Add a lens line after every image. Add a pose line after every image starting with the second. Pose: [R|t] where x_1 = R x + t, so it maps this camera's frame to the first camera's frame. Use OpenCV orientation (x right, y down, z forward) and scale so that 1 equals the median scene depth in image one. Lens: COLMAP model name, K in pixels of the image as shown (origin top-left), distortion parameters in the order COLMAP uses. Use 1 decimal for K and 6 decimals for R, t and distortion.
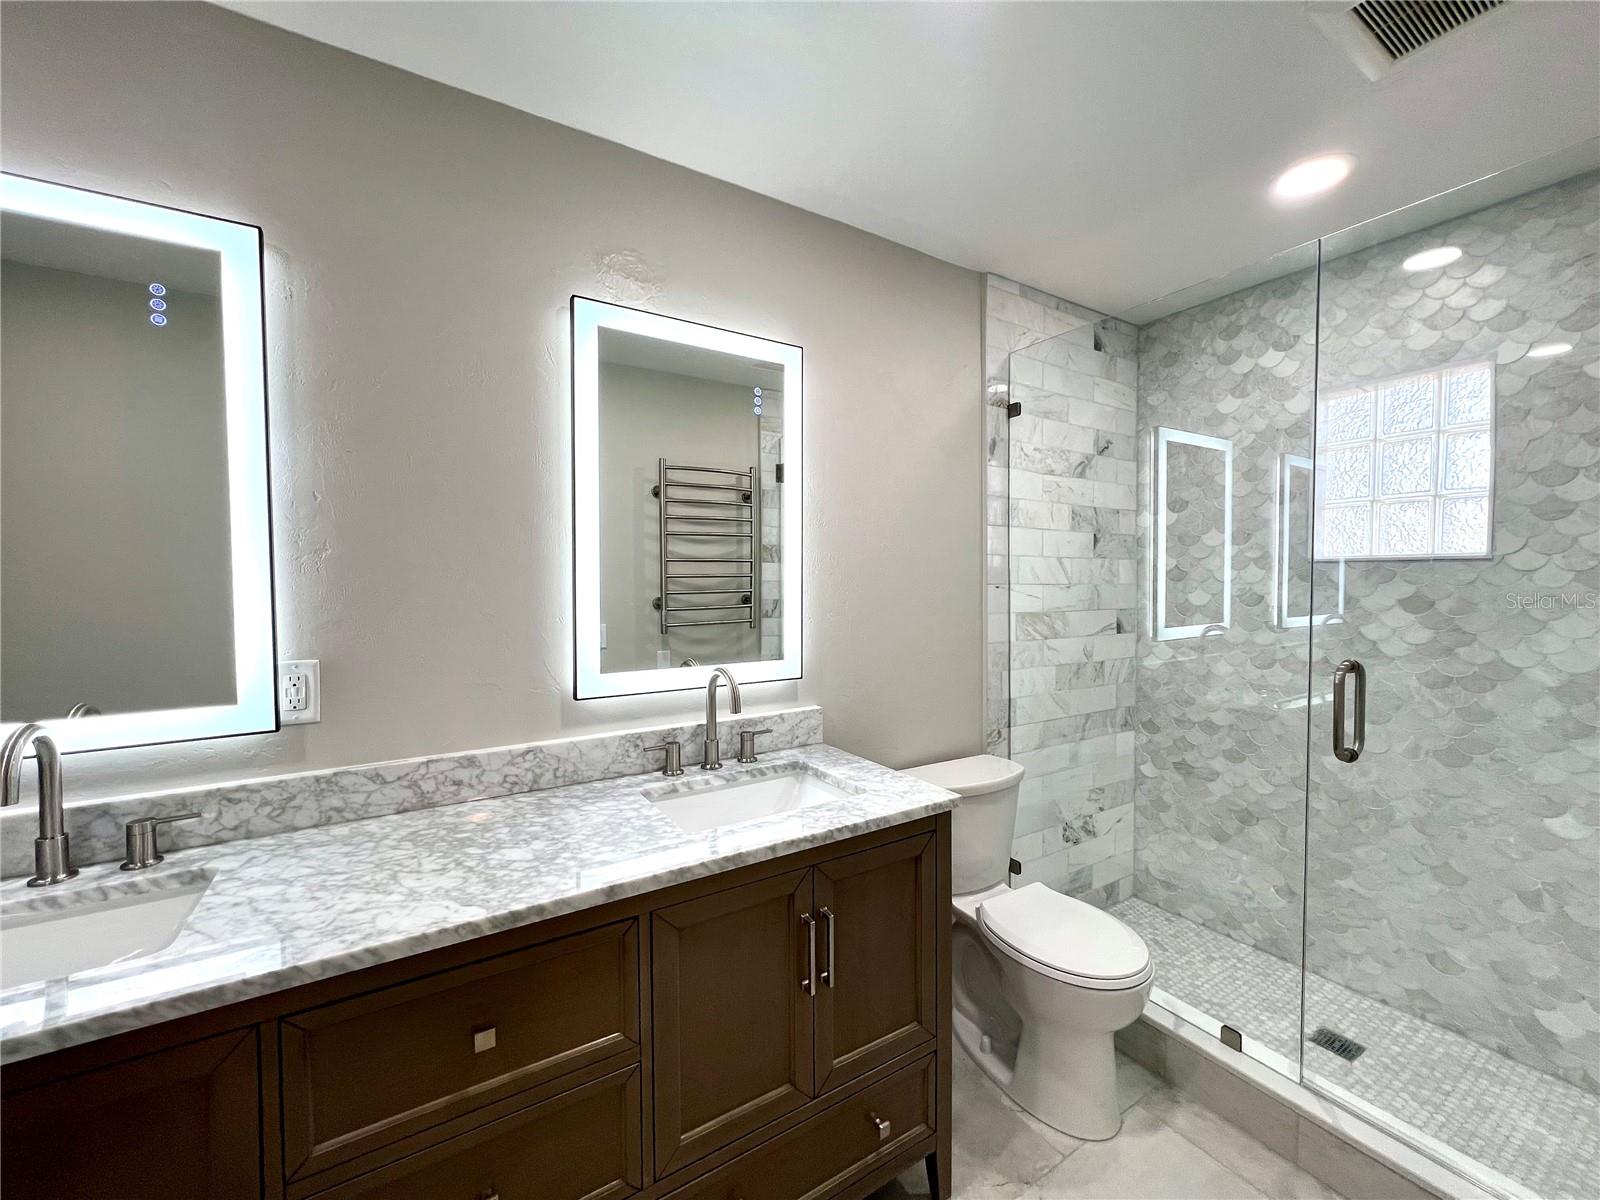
lens RADIAL K [[640.8, 0, 798.7], [0, 640.8, 596.1], [0, 0, 1]] dist [0.000889, -0.000043]
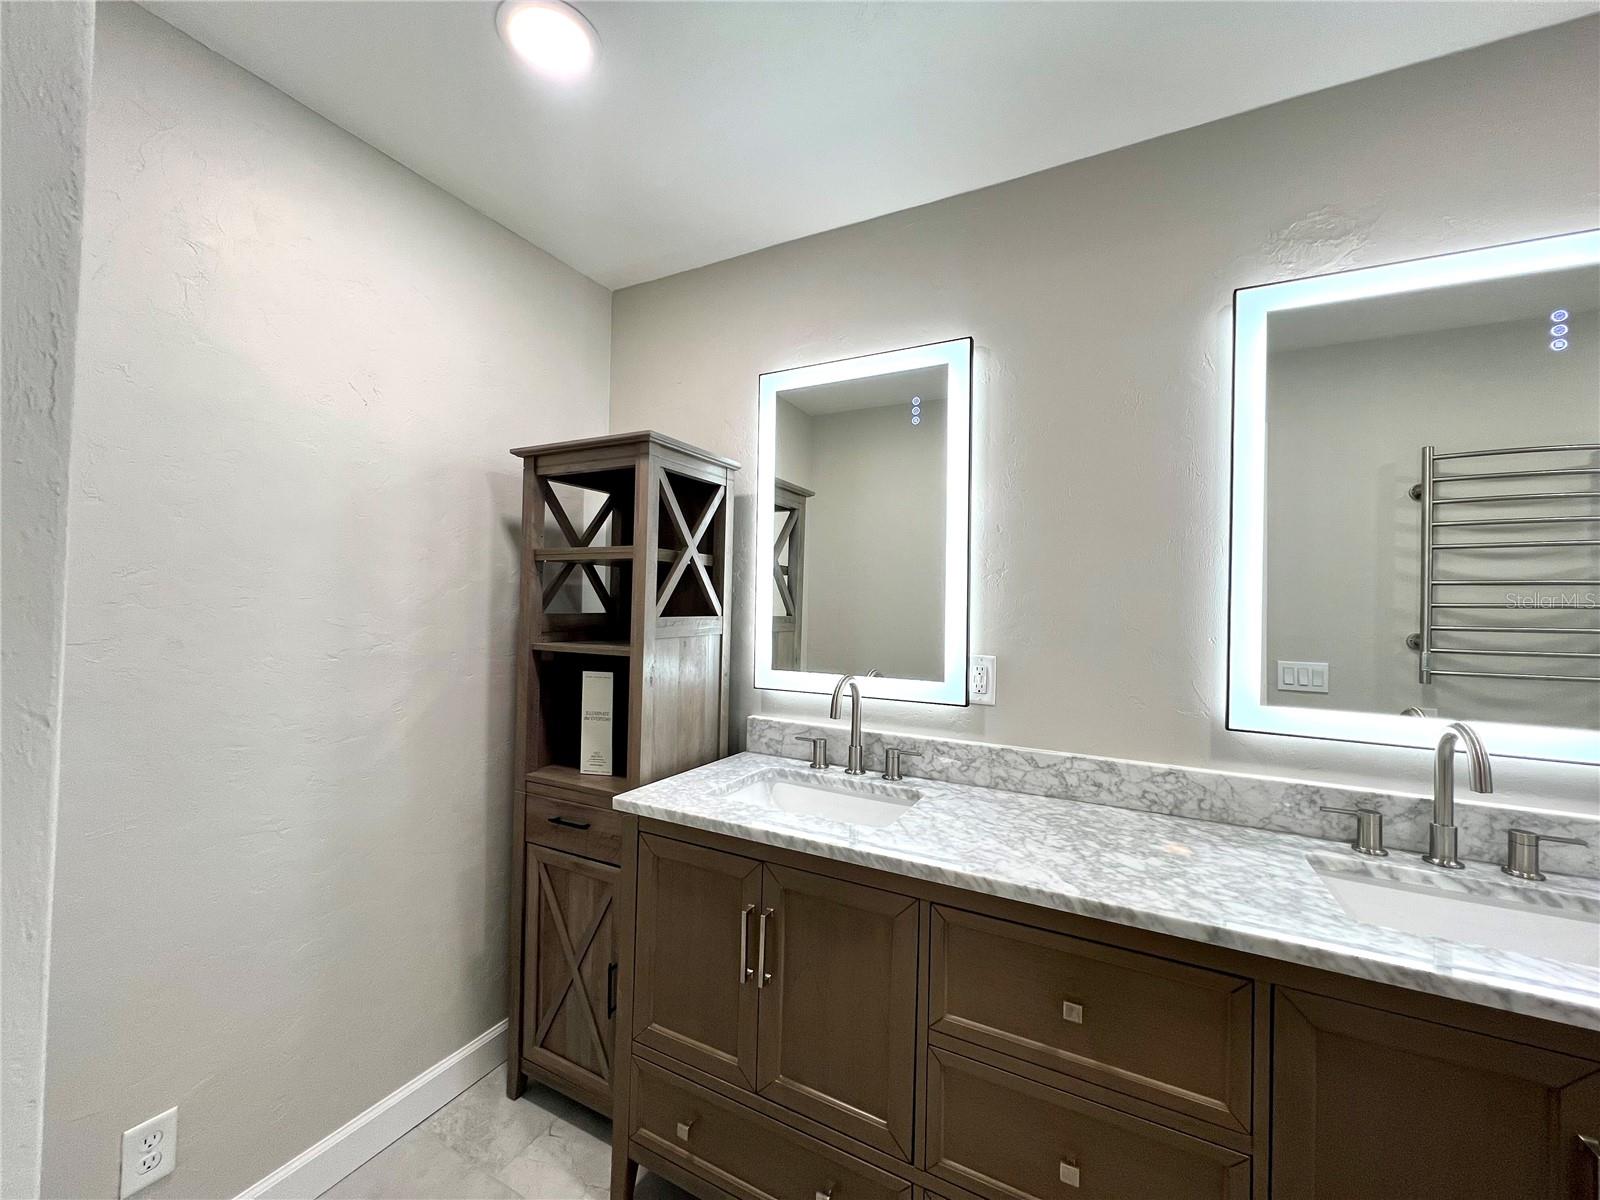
lens RADIAL K [[640.8, 0, 800.1], [0, 640.8, 596.5], [0, 0, 1]] dist [0.000889, -0.000043]
pose [[0.514590, 0.005610, -0.857418, 0.138104], [-0.047923, 0.998604, -0.022228, 0.027086], [0.856096, 0.052528, 0.514140, 0.008078]]
